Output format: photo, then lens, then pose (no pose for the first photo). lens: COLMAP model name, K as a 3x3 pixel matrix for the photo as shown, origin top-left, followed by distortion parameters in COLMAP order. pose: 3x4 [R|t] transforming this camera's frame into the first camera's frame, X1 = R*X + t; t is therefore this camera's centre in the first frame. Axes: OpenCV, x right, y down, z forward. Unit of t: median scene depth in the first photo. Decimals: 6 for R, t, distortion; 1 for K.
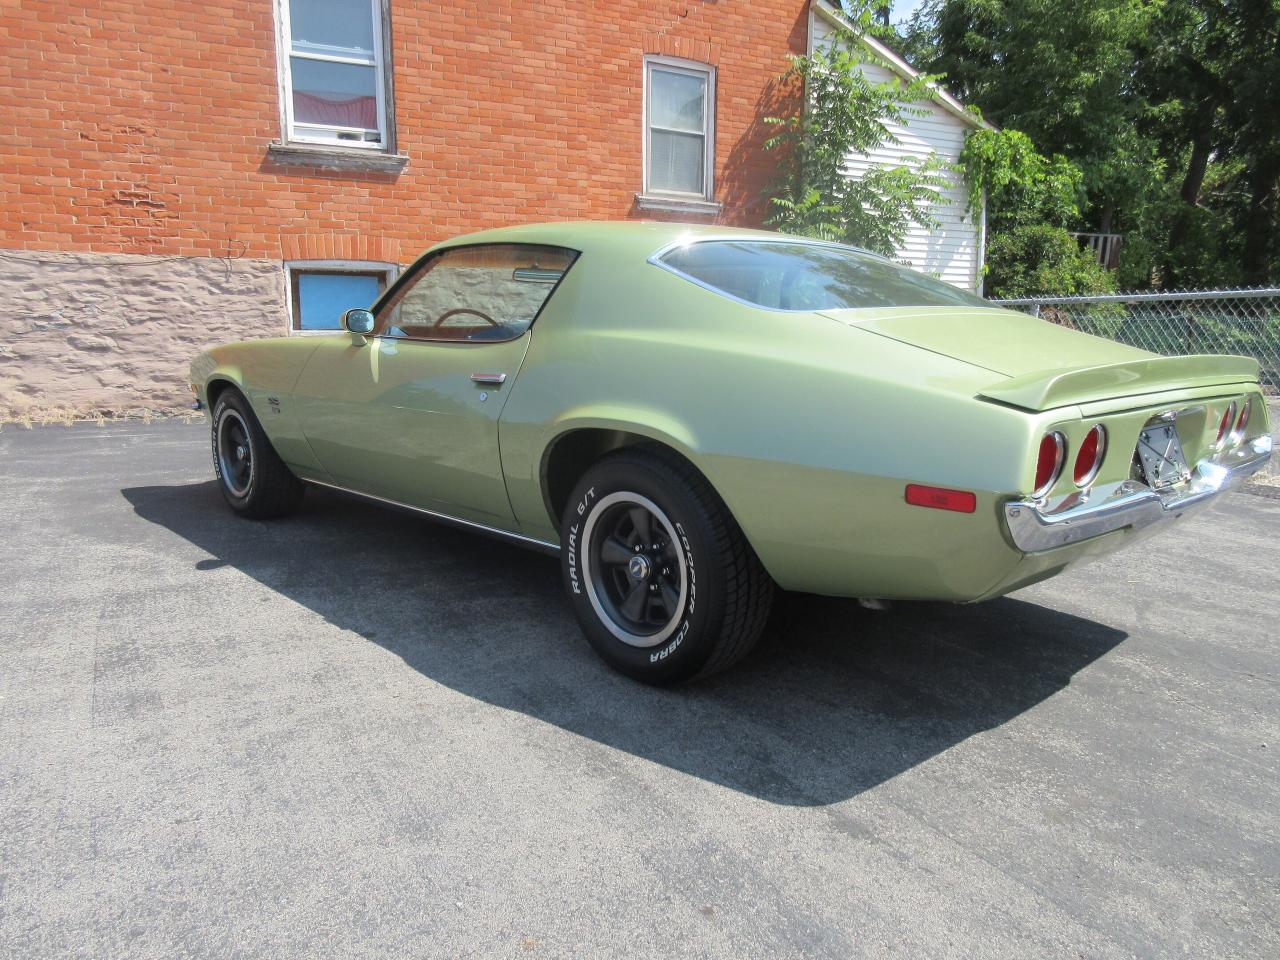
lens RADIAL K [[949.5, 0, 634.7], [0, 949.5, 482.3], [0, 0, 1]] dist [0.015517, -0.015409]
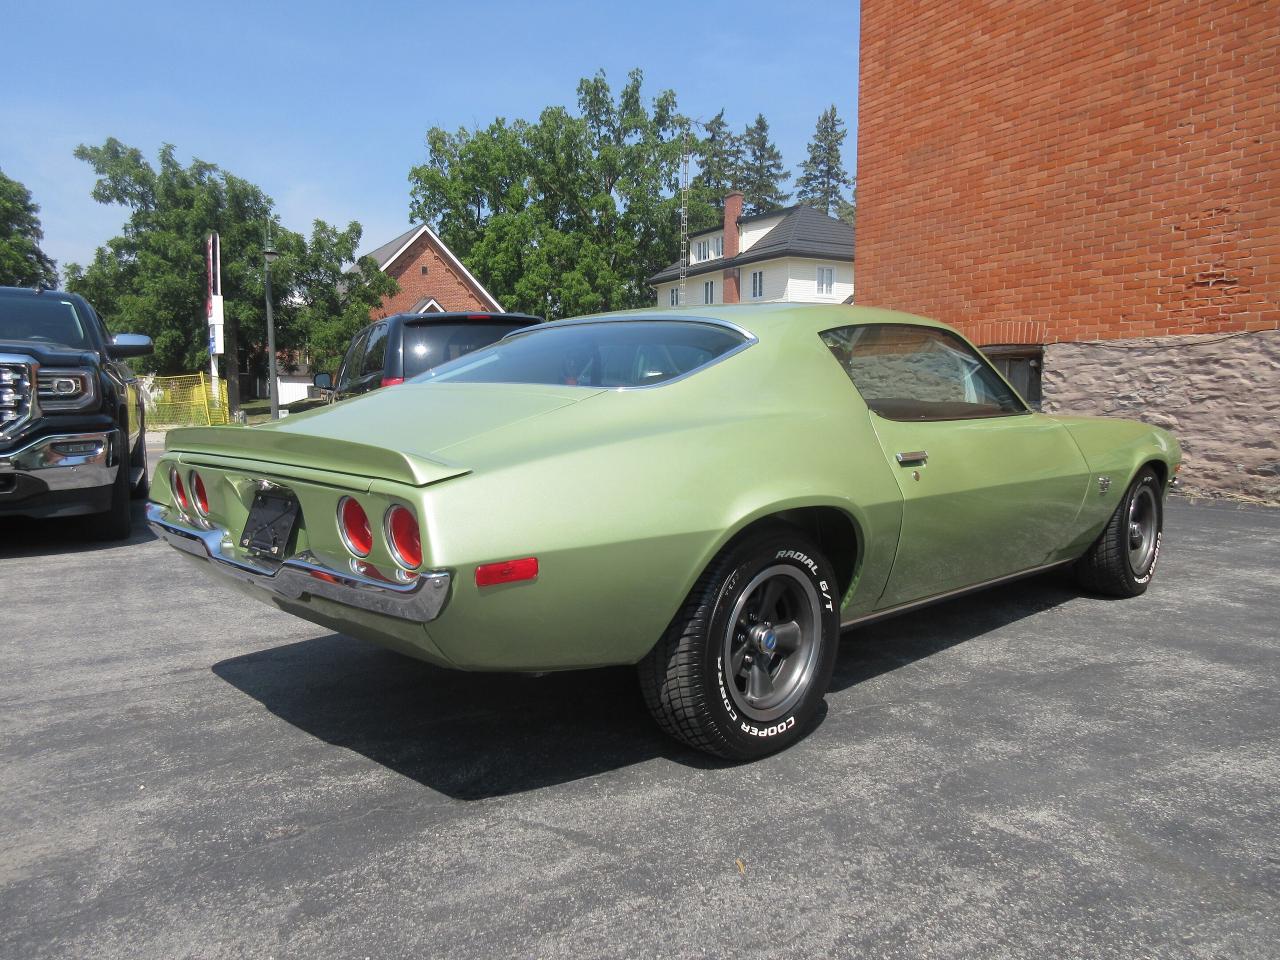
lens RADIAL K [[949.5, 0, 647.6], [0, 949.5, 484.3], [0, 0, 1]] dist [0.015517, -0.015409]
pose [[0.038715, 0.080971, -0.995964, 0.463425], [-0.161677, 0.984086, 0.073721, -0.061742], [0.986084, 0.158171, 0.051191, 0.390788]]
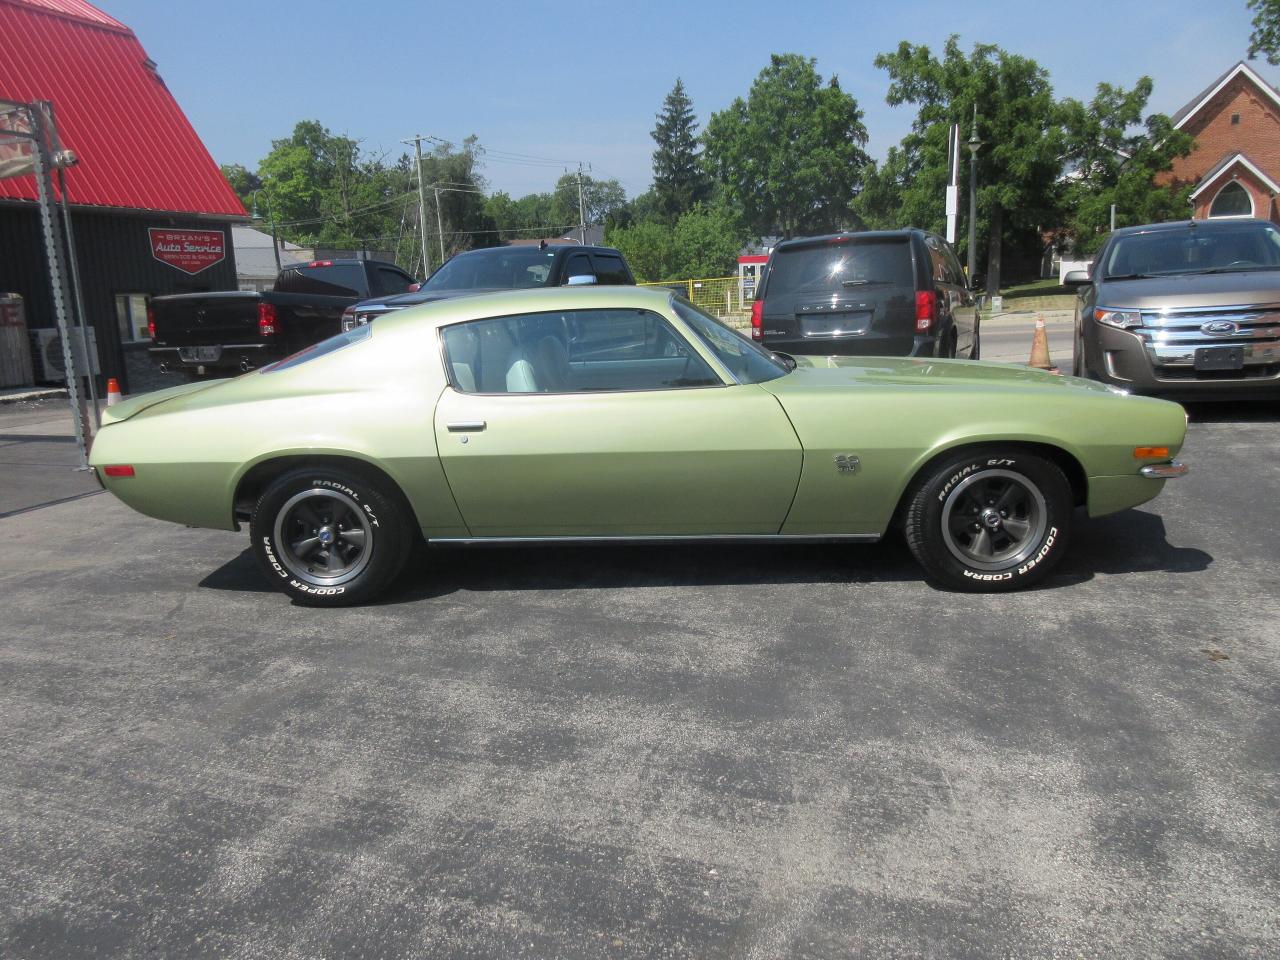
lens RADIAL K [[949.5, 0, 614.9], [0, 949.5, 469.1], [0, 0, 1]] dist [0.015517, -0.015409]
pose [[-0.725222, 0.143581, -0.673378, 0.374944], [-0.082703, 0.952767, 0.292223, -0.184101], [0.683530, 0.267617, -0.679093, 0.883223]]
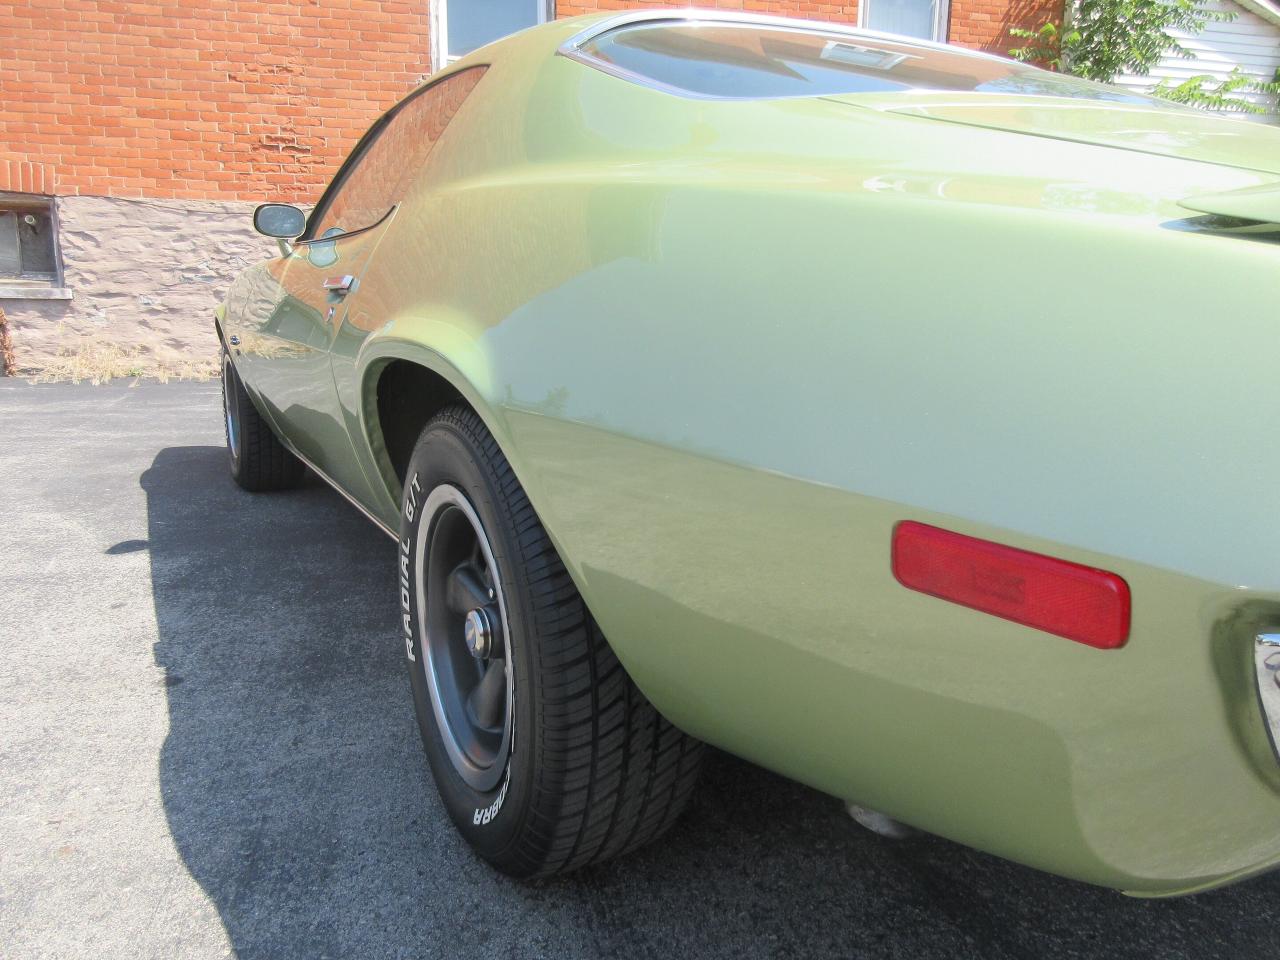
lens RADIAL K [[949.5, 0, 634.1], [0, 949.5, 489.5], [0, 0, 1]] dist [0.015517, -0.015409]
pose [[0.967985, 0.054764, -0.244962, 0.064631], [-0.047982, 0.998284, 0.033572, -0.002960], [0.246380, -0.020744, 0.968951, 0.160458]]
